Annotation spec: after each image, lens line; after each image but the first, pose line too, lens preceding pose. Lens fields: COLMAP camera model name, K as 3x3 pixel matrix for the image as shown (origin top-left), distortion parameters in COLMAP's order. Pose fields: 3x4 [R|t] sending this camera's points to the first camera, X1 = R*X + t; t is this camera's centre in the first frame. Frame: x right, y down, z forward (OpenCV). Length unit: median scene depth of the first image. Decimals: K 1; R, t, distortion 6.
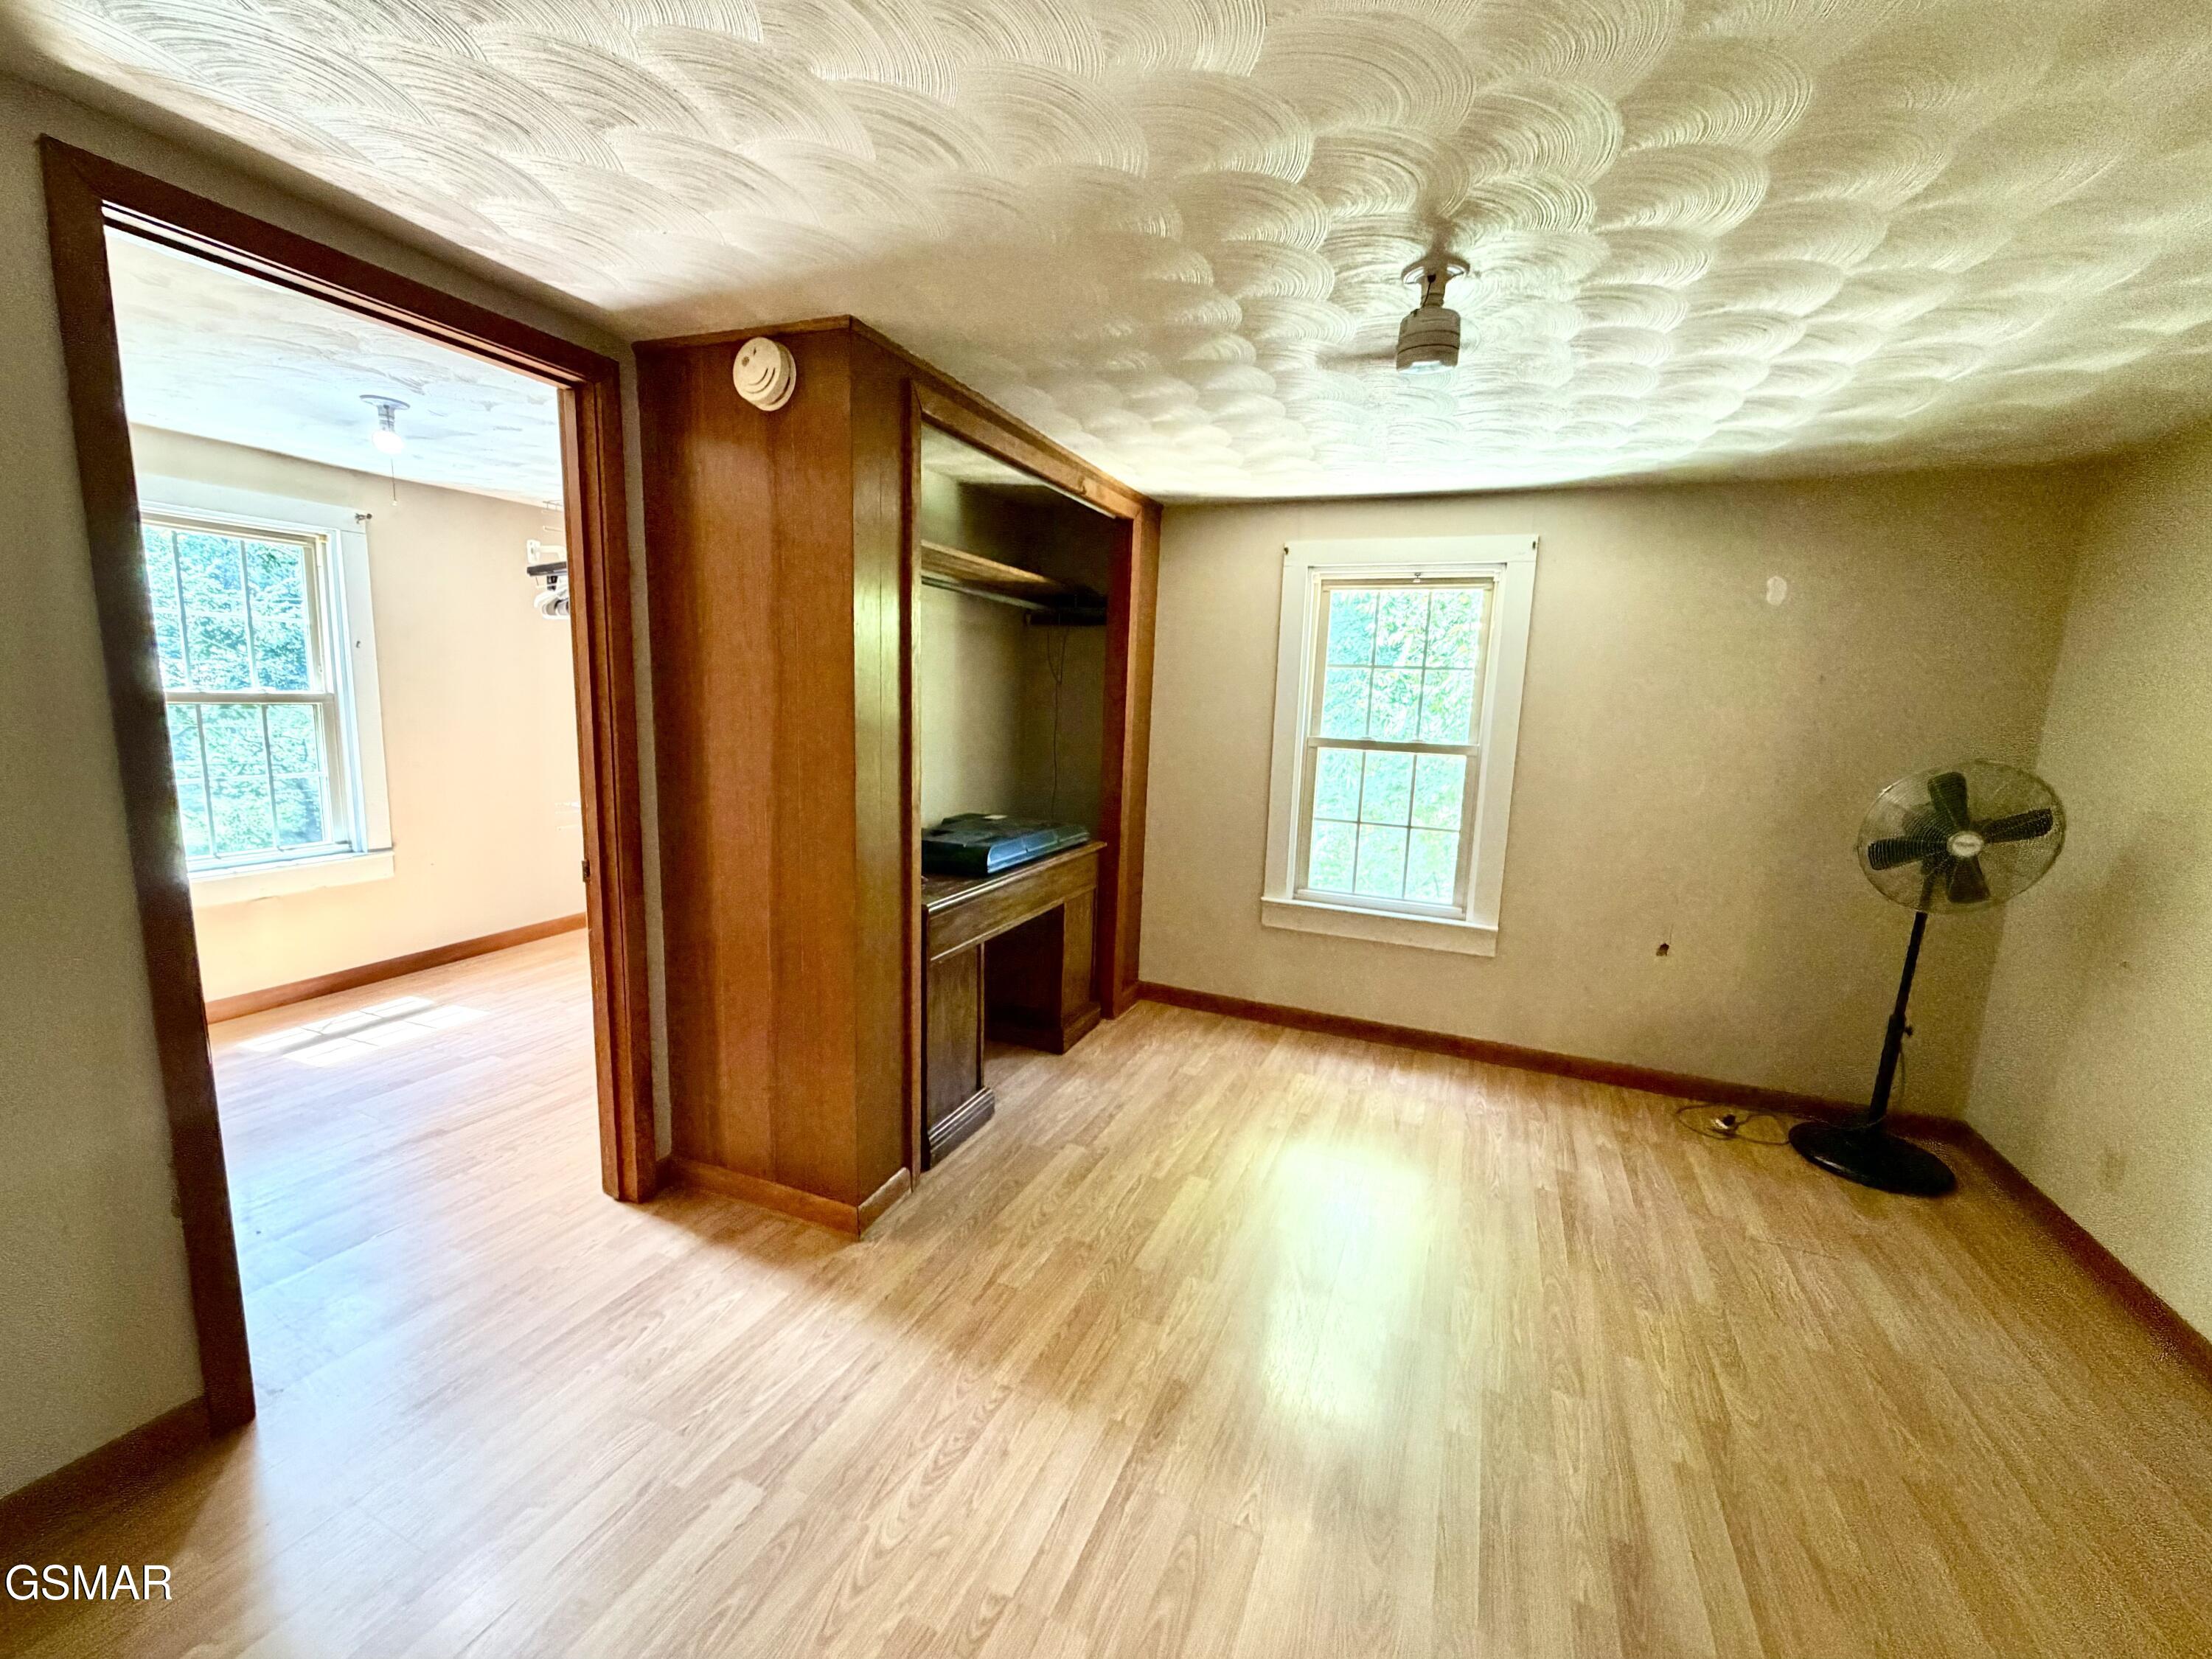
lens RADIAL K [[882.1, 0, 1099.7], [0, 882.1, 829.8], [0, 0, 1]] dist [-0.000867, 0.000145]
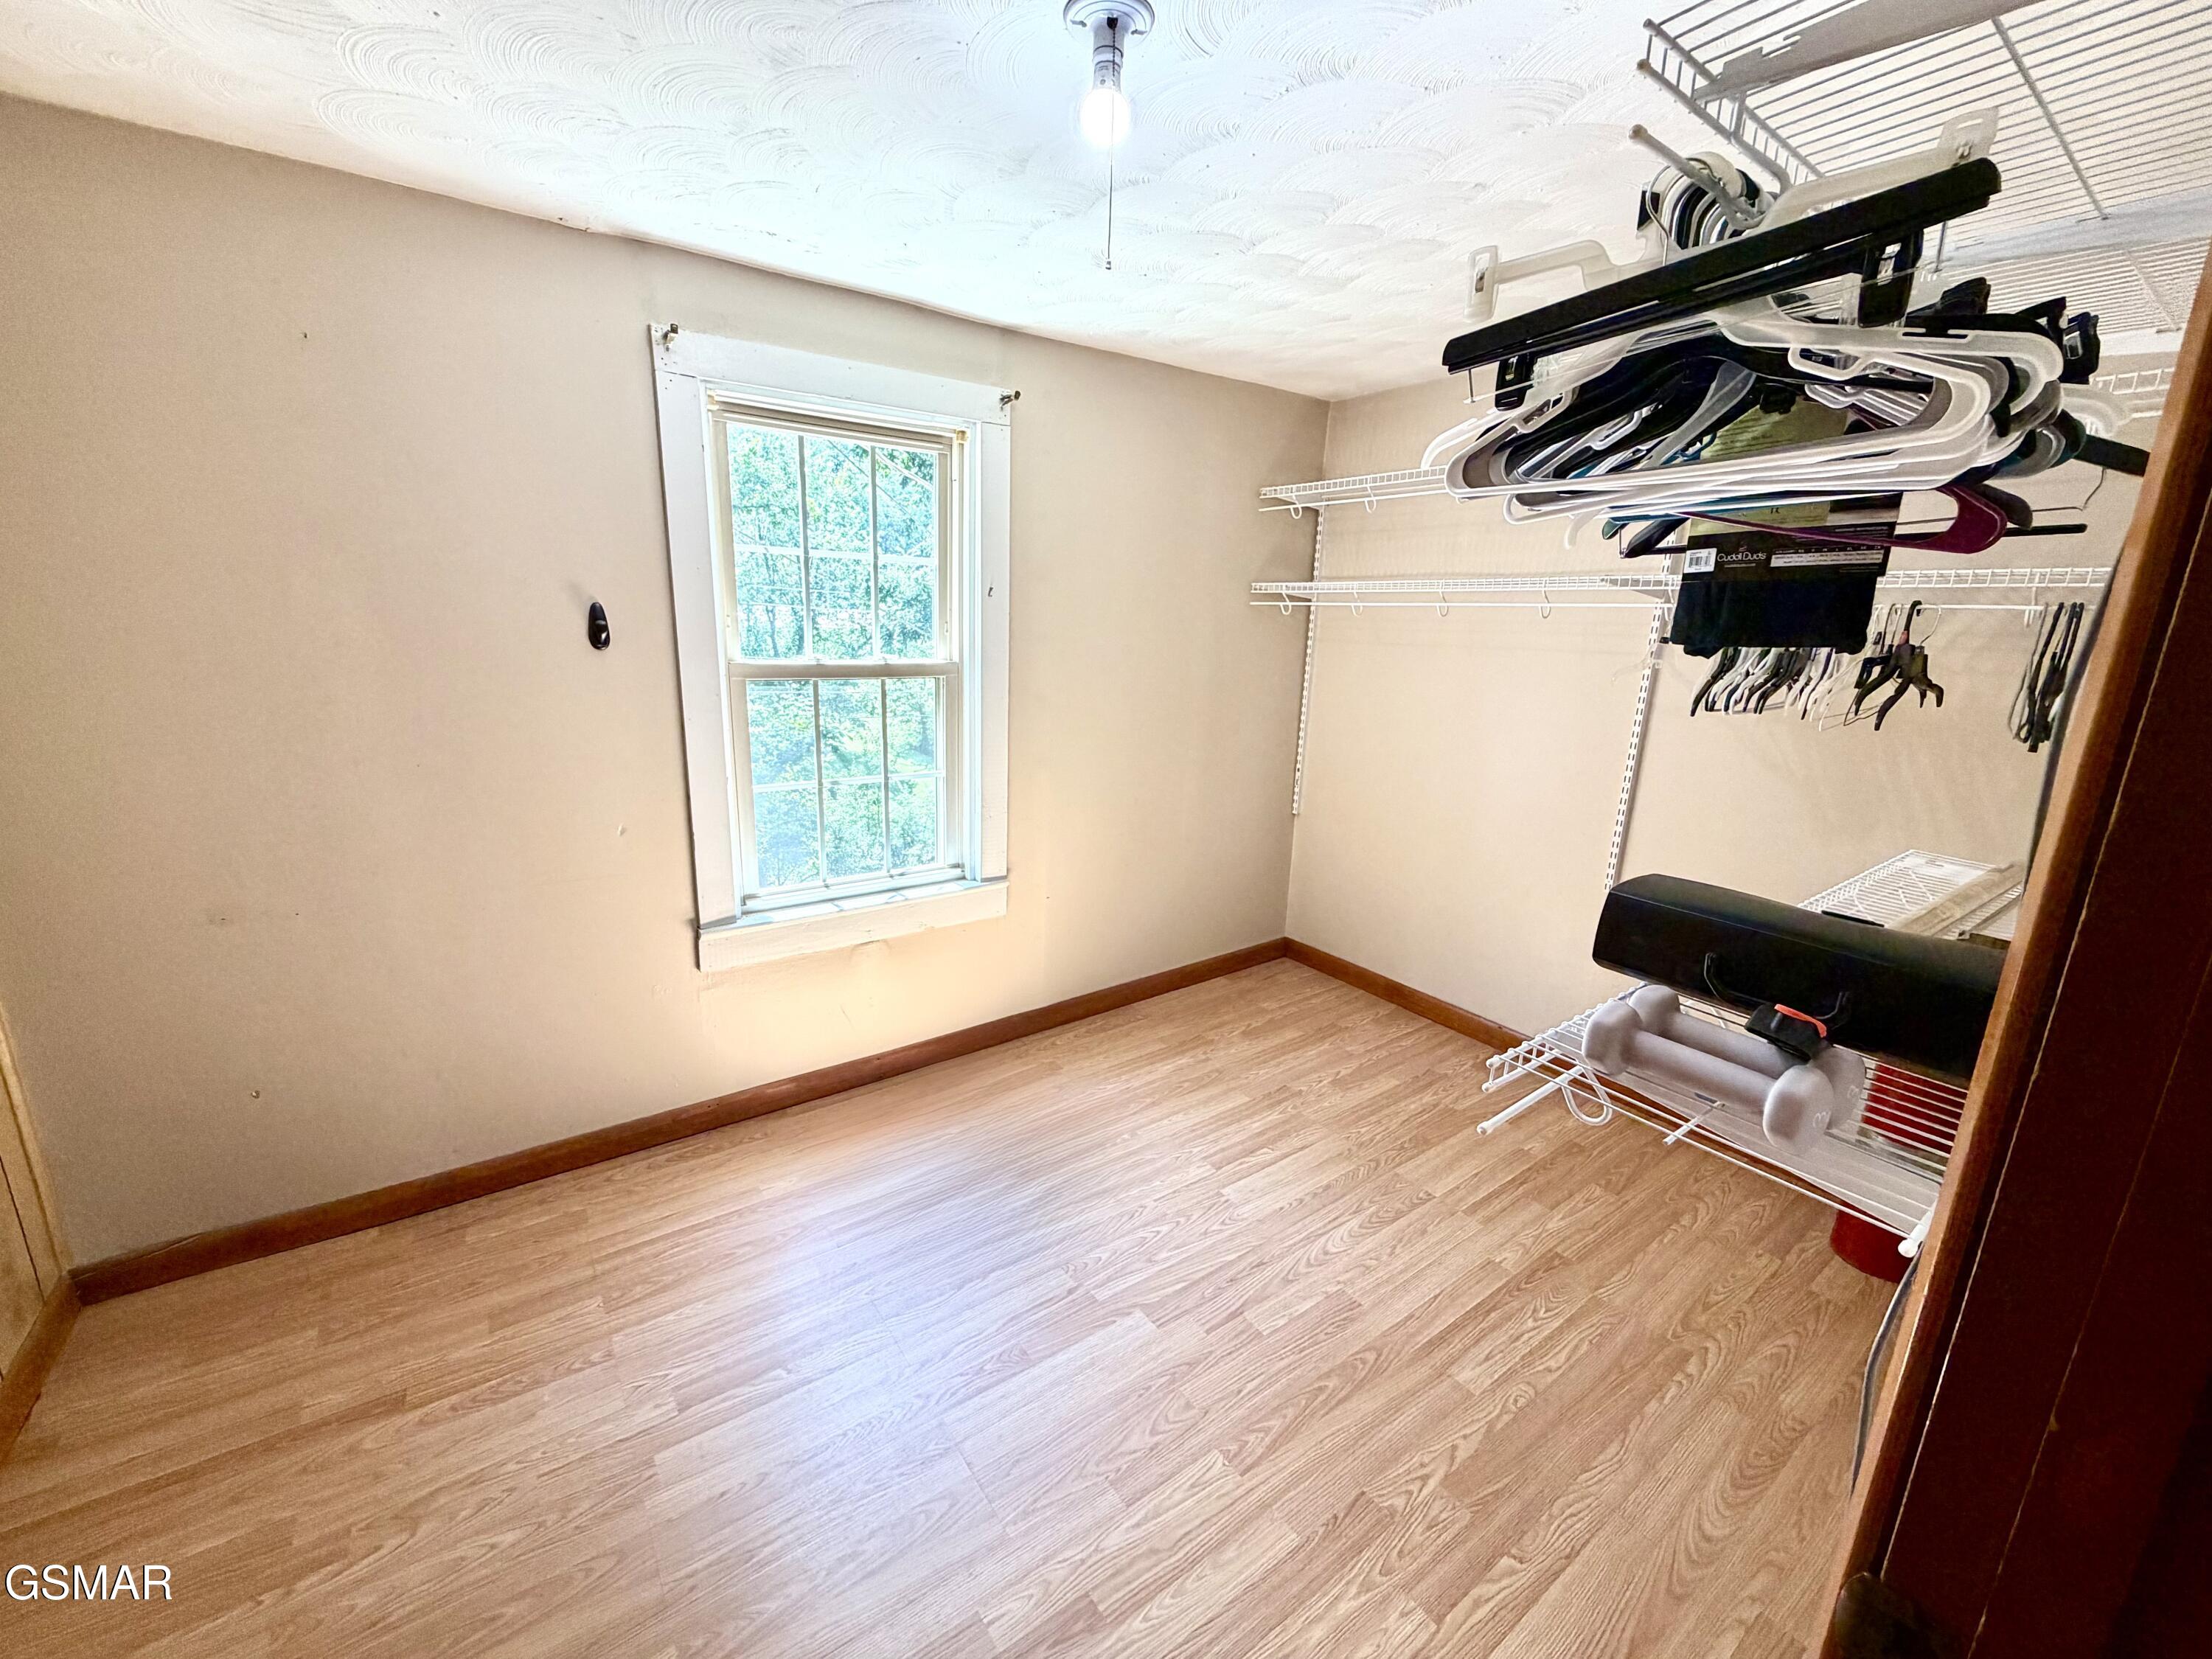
lens RADIAL K [[881.8, 0, 1101.5], [0, 881.8, 830.9], [0, 0, 1]] dist [-0.000282, 0.000109]
pose [[0.859319, 0.109756, -0.499524, -0.397025], [-0.076444, 0.993294, 0.086743, -0.089943], [0.505694, -0.036354, 0.861946, 0.437345]]
